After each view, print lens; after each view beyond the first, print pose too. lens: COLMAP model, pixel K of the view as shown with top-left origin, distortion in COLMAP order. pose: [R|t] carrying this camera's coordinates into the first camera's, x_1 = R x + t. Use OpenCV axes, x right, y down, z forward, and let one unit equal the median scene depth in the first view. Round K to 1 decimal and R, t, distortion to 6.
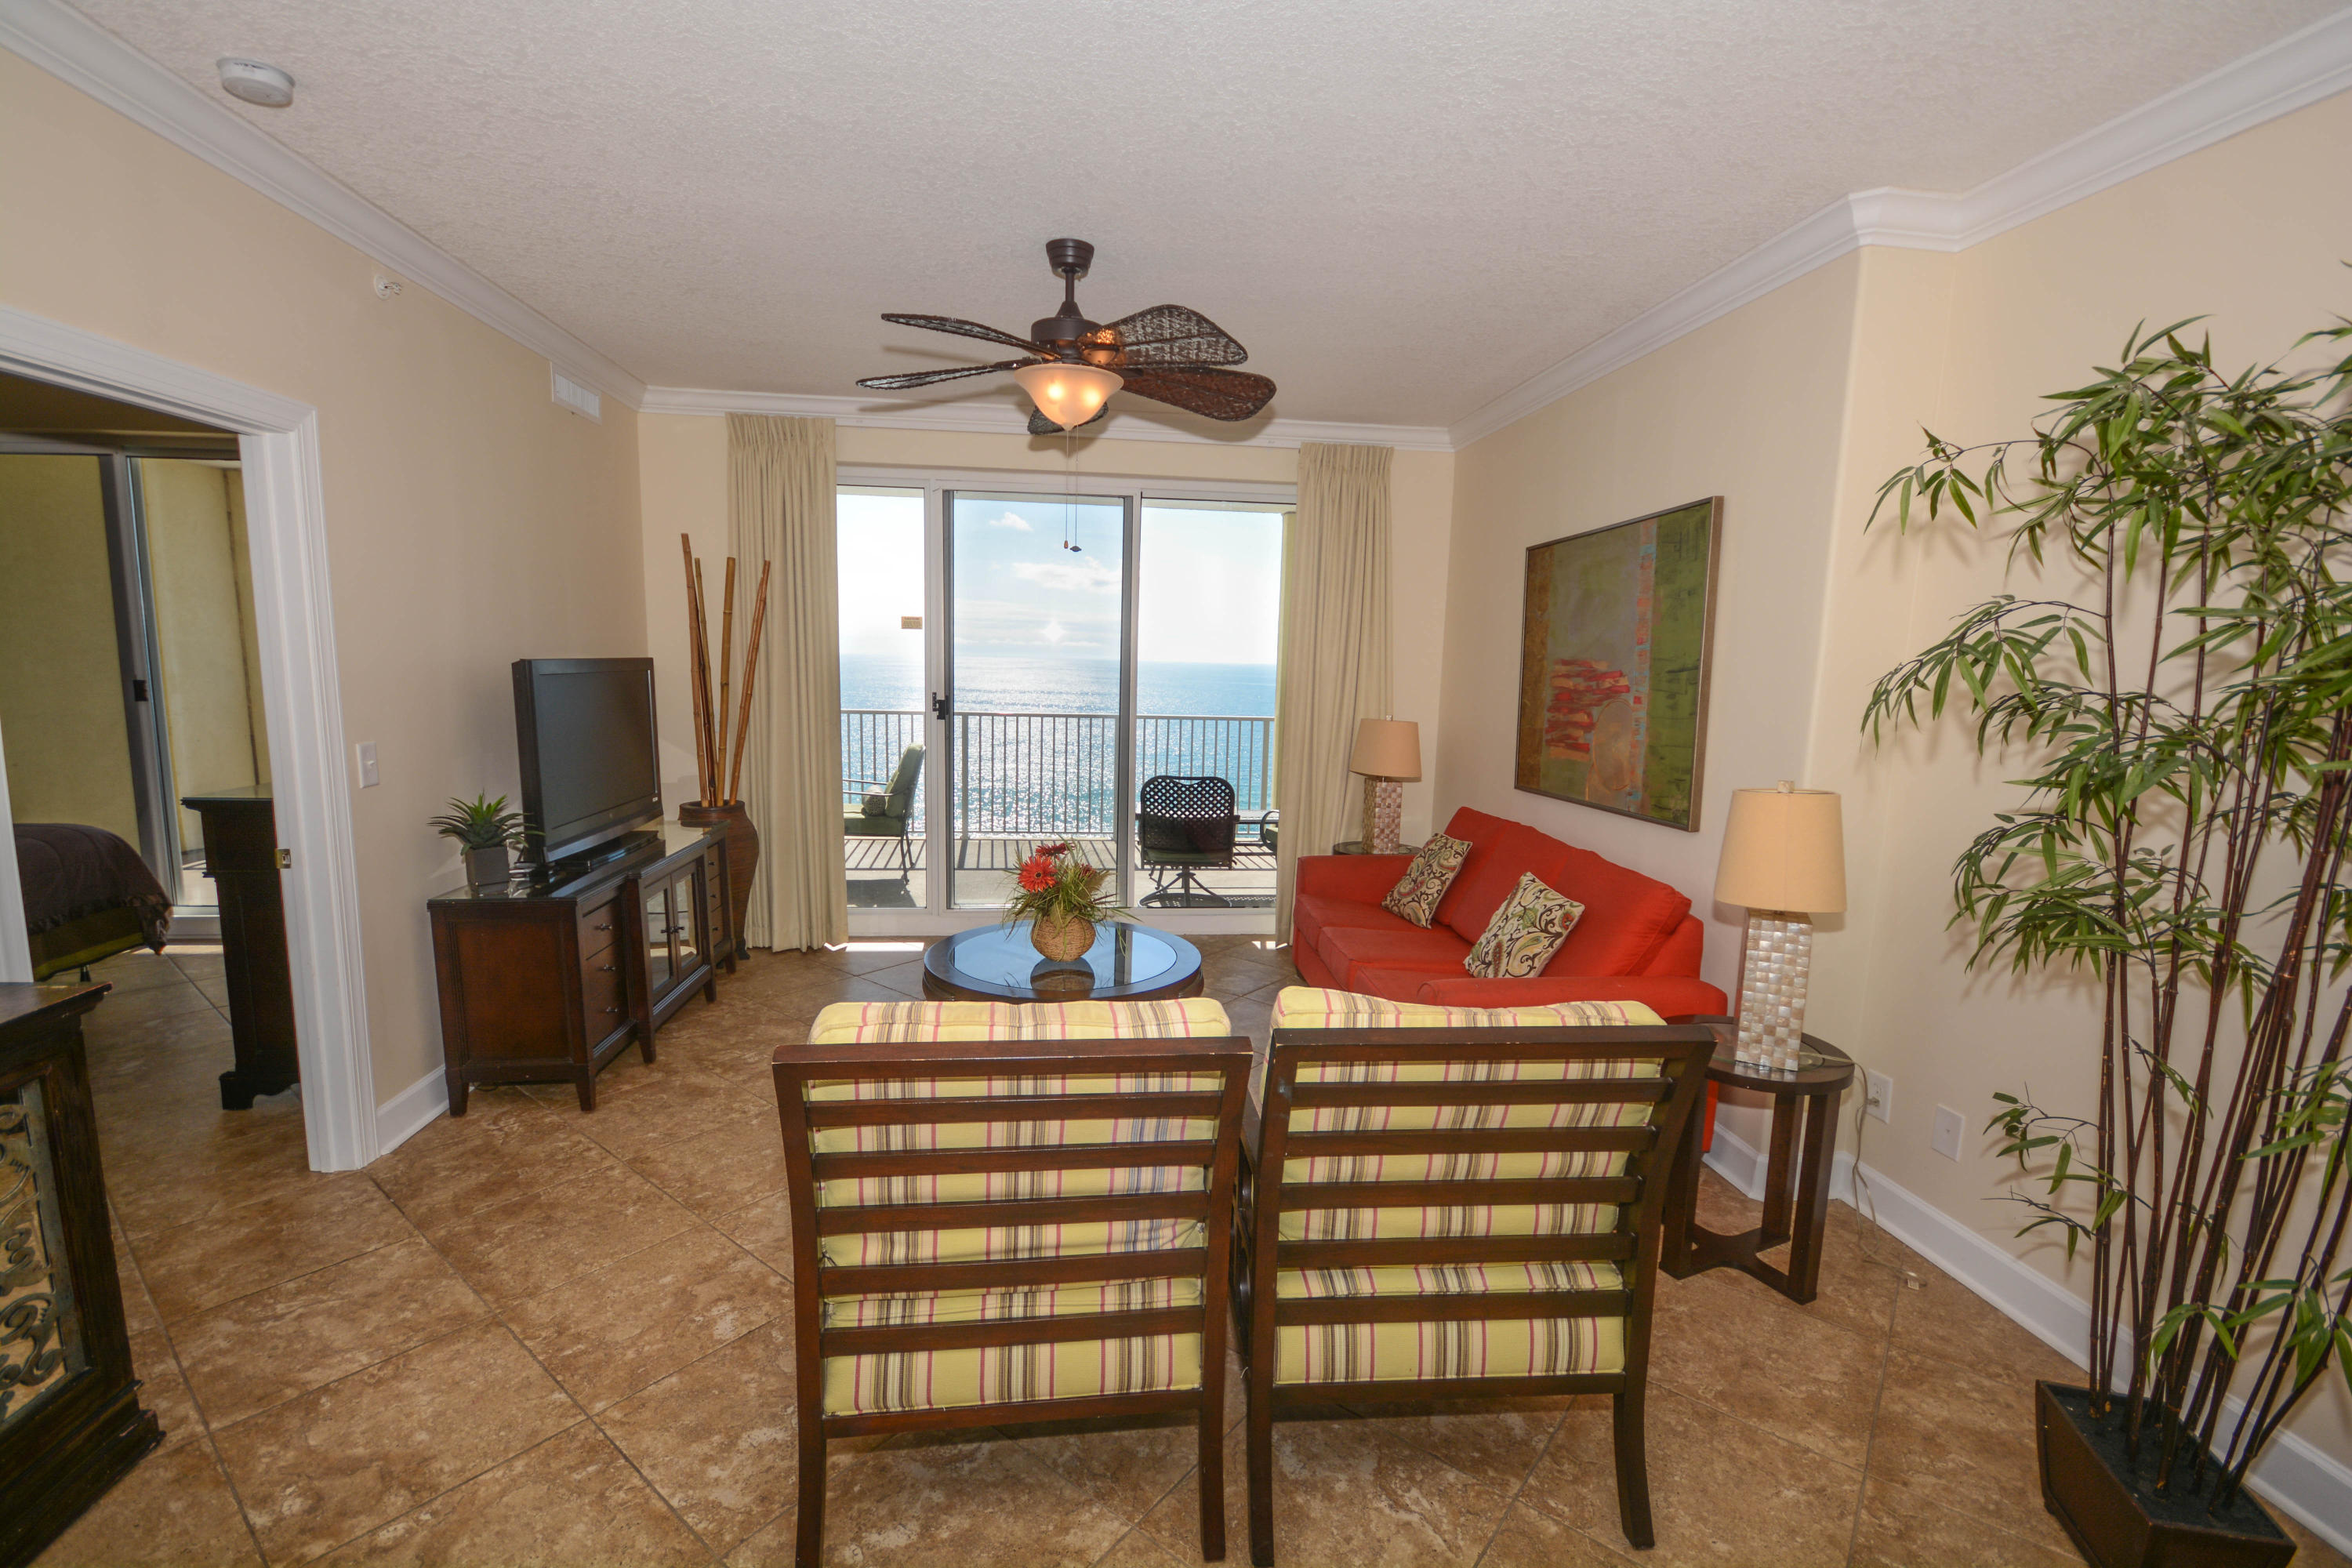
lens RADIAL K [[1030.4, 0, 1161.8], [0, 1030.4, 802.1], [0, 0, 1]] dist [0.012113, -0.010967]
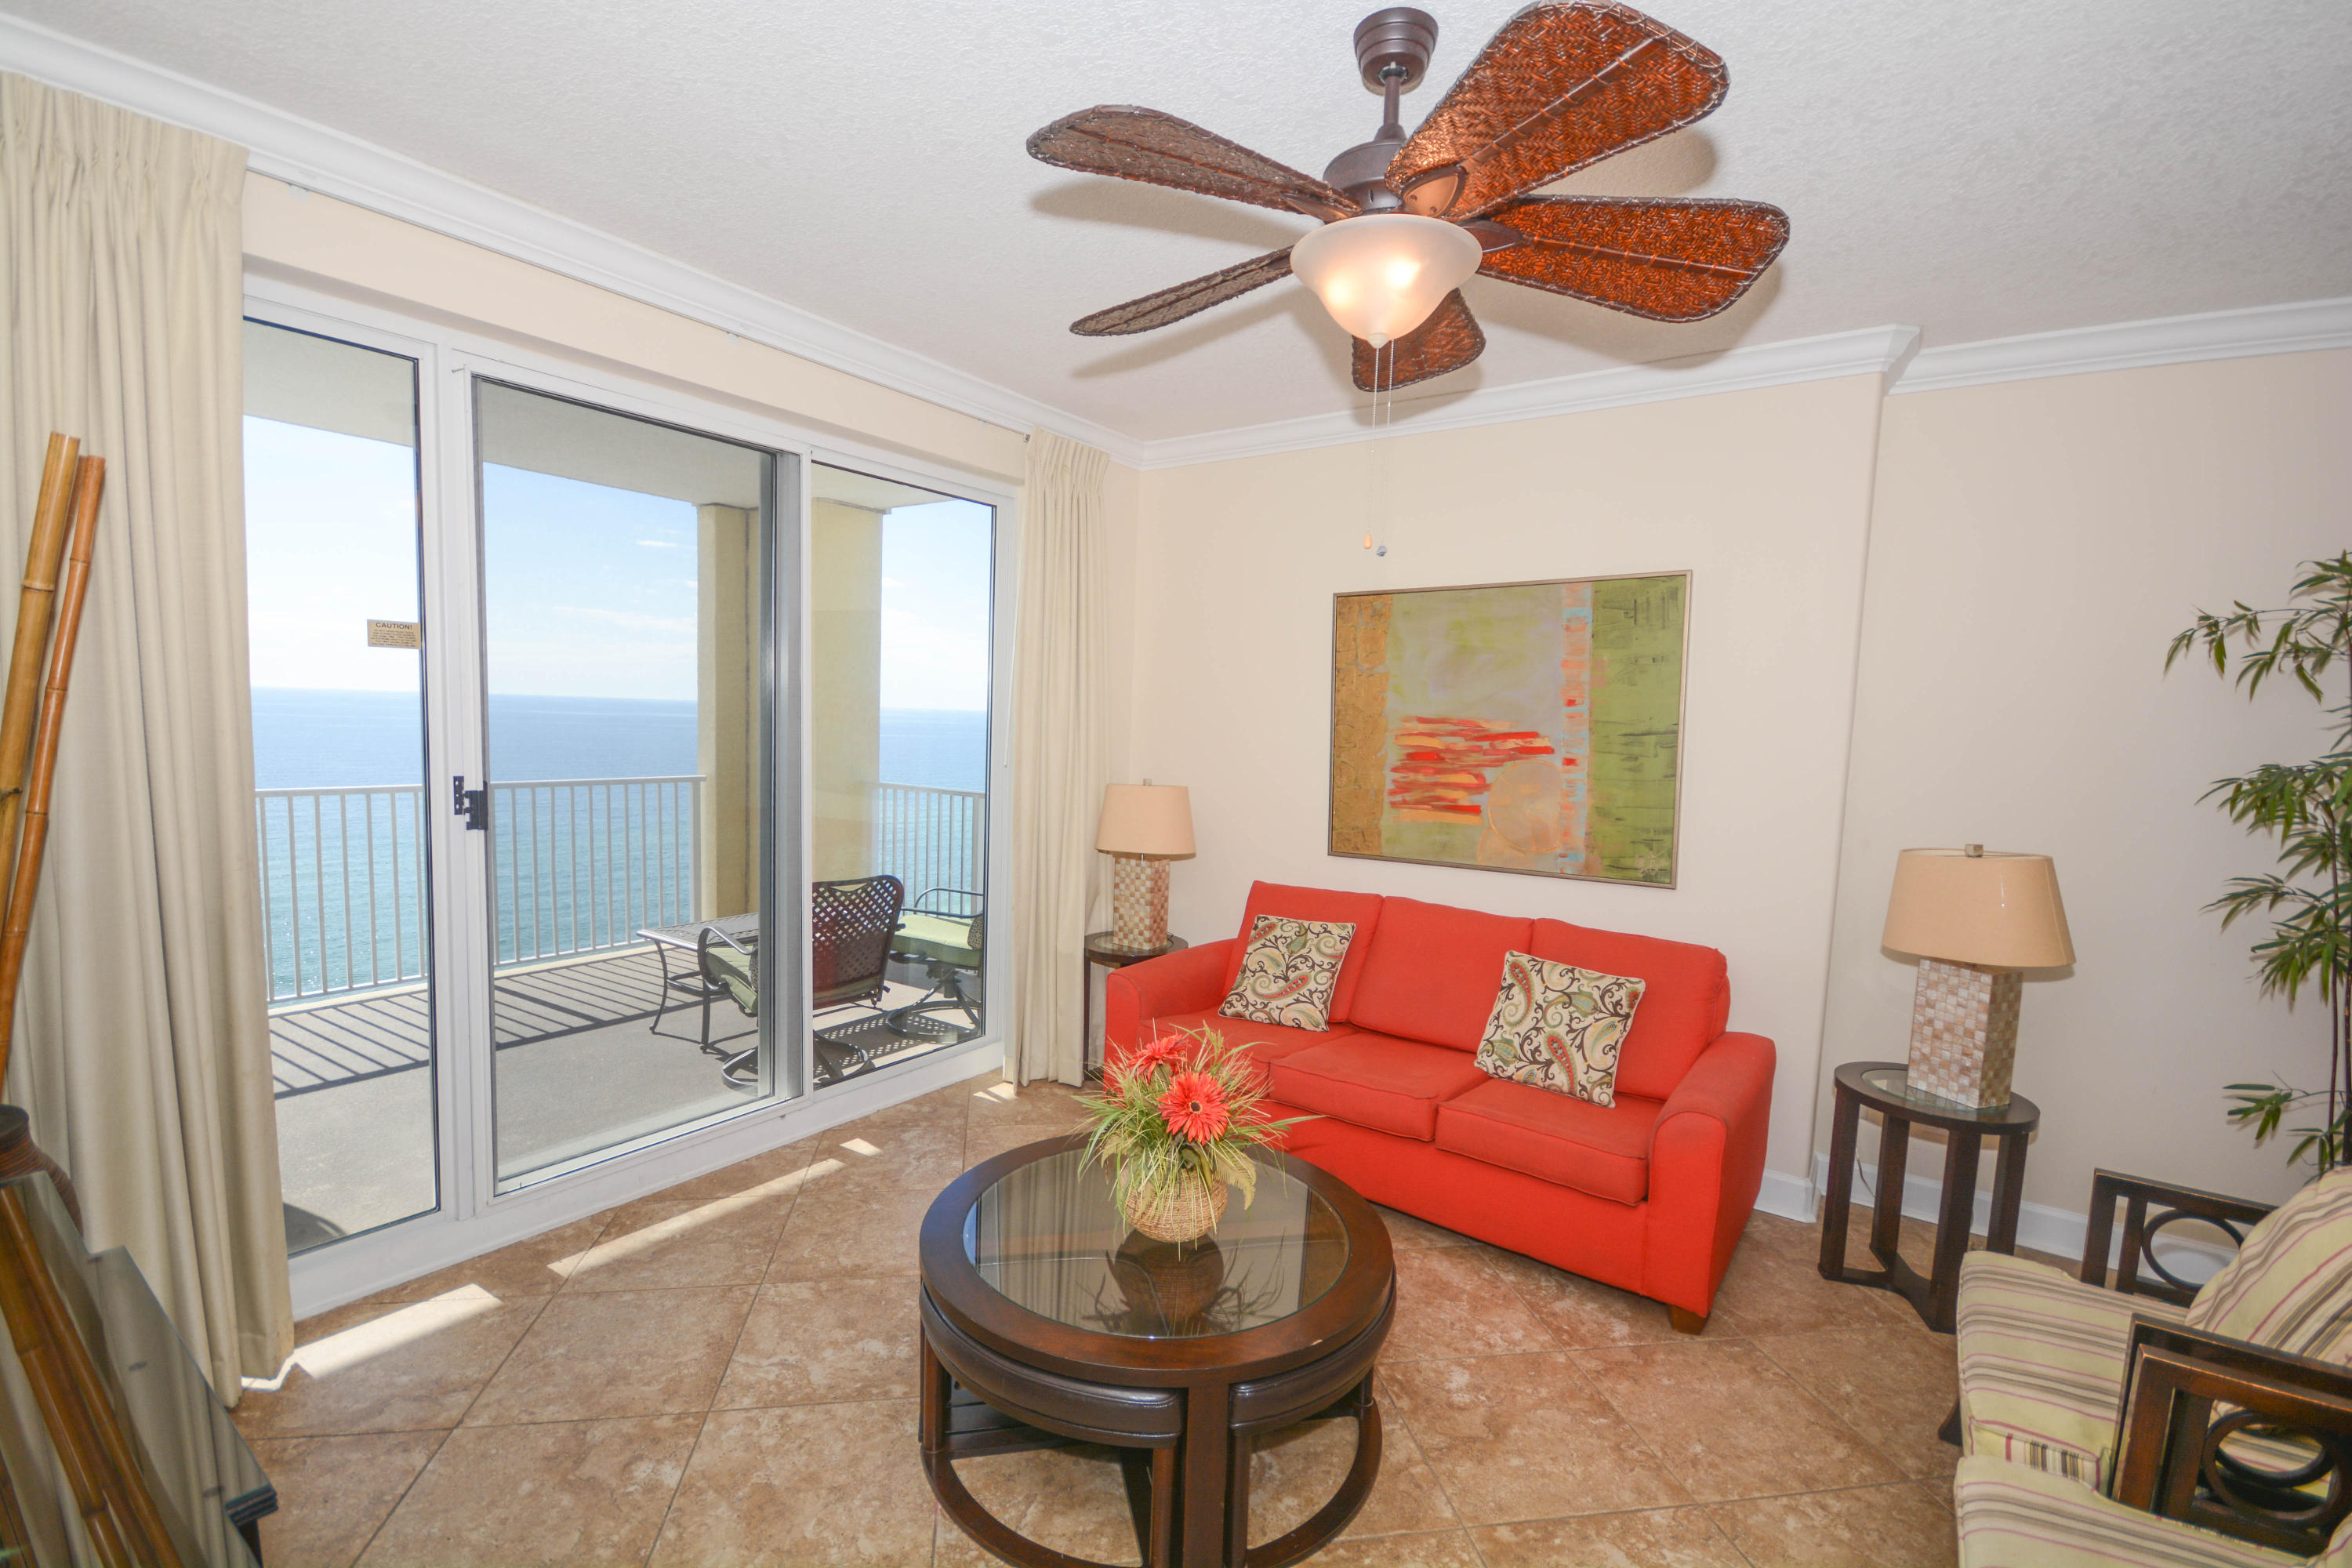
lens RADIAL K [[1030.4, 0, 1161.8], [0, 1030.4, 802.1], [0, 0, 1]] dist [0.012113, -0.010967]
pose [[0.667249, -0.066822, 0.741831, -0.554942], [0.086448, 0.996184, 0.011977, -0.107694], [-0.739801, 0.056138, 0.670480, 0.634588]]
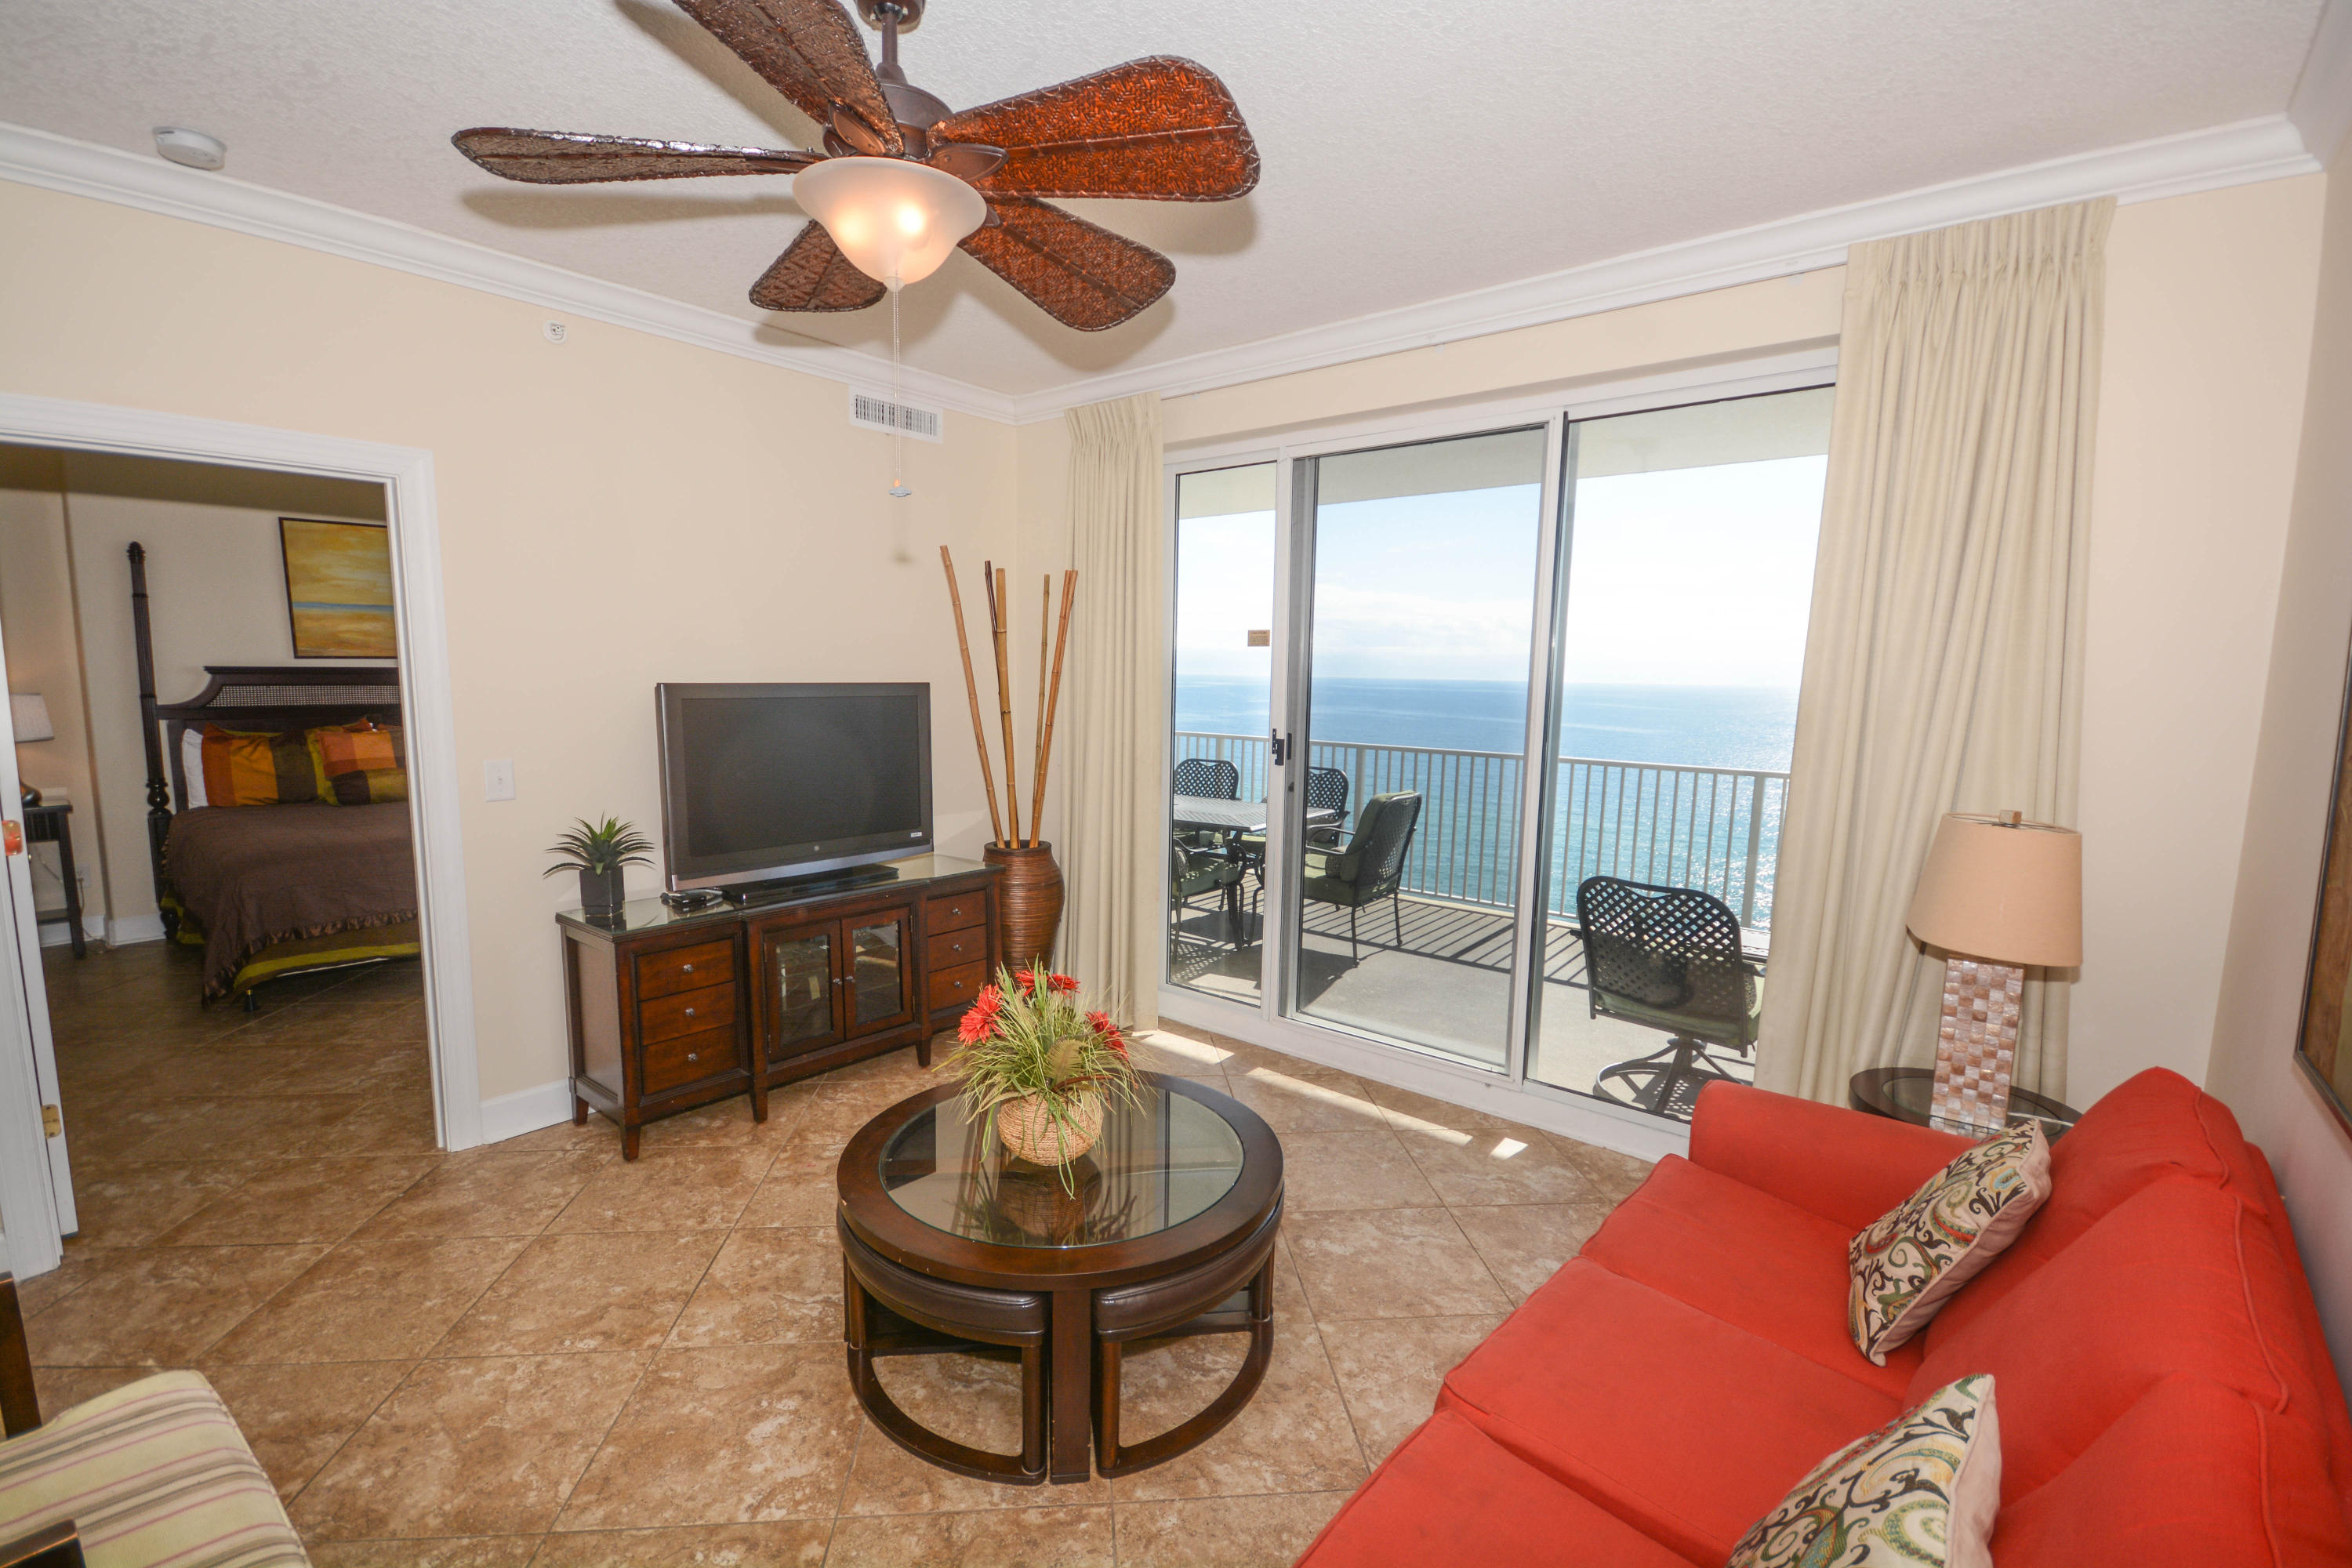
lens RADIAL K [[1030.4, 0, 1161.8], [0, 1030.4, 802.1], [0, 0, 1]] dist [0.012113, -0.010967]
pose [[0.688456, 0.078580, -0.721009, 0.415391], [-0.098273, 0.995052, 0.014611, -0.085177], [0.718589, 0.060796, 0.692772, 0.640762]]
